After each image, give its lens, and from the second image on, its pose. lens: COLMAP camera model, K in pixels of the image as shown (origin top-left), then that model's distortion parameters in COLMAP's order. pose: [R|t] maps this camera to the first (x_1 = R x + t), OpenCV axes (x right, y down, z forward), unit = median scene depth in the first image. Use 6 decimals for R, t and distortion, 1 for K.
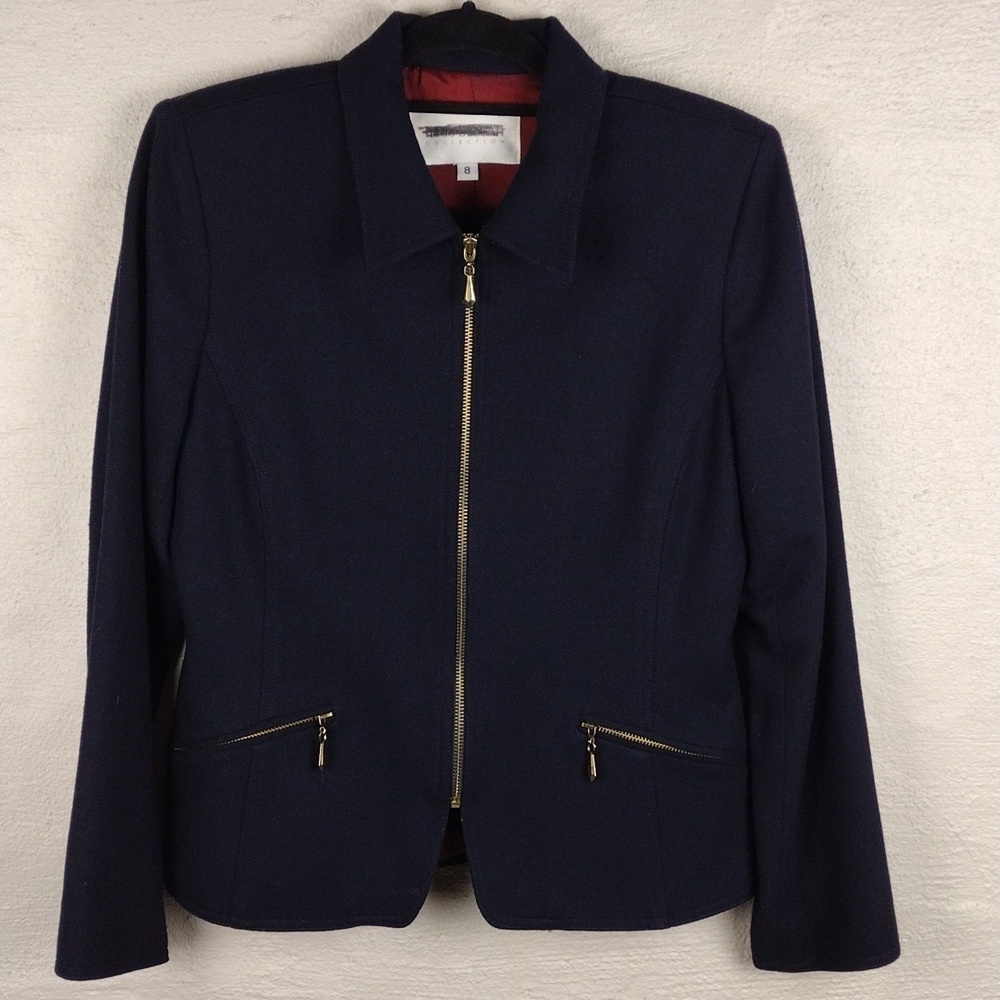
lens RADIAL K [[1836.6, 0, 503.6], [0, 1836.6, 524.2], [0, 0, 1]] dist [0.151615, -0.275600]
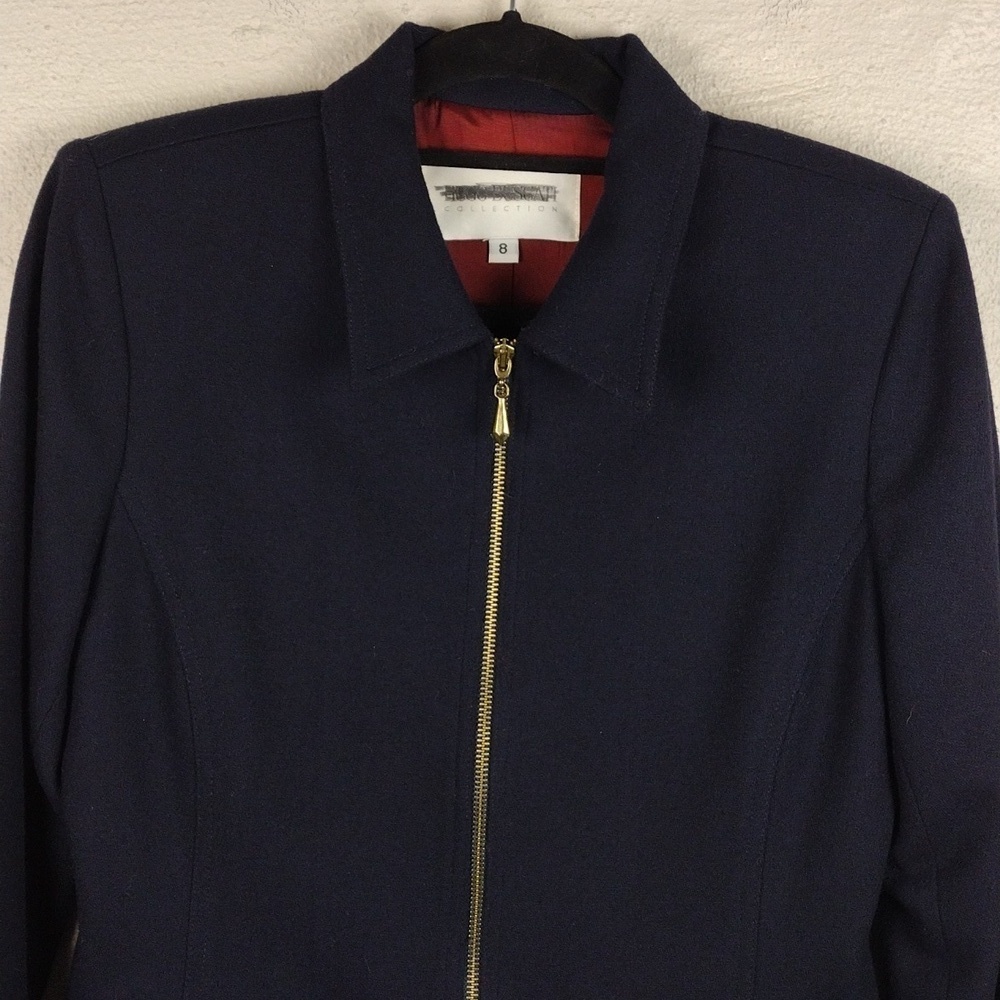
lens RADIAL K [[1914.4, 0, 500.0], [0, 1914.4, 500.0], [0, 0, 1]] dist [0.125802, -0.187499]
pose [[0.999349, 0.026154, -0.024843, -0.000328], [-0.027426, 0.998253, -0.052332, -0.058617], [0.023431, 0.052979, 0.998321, 0.279673]]
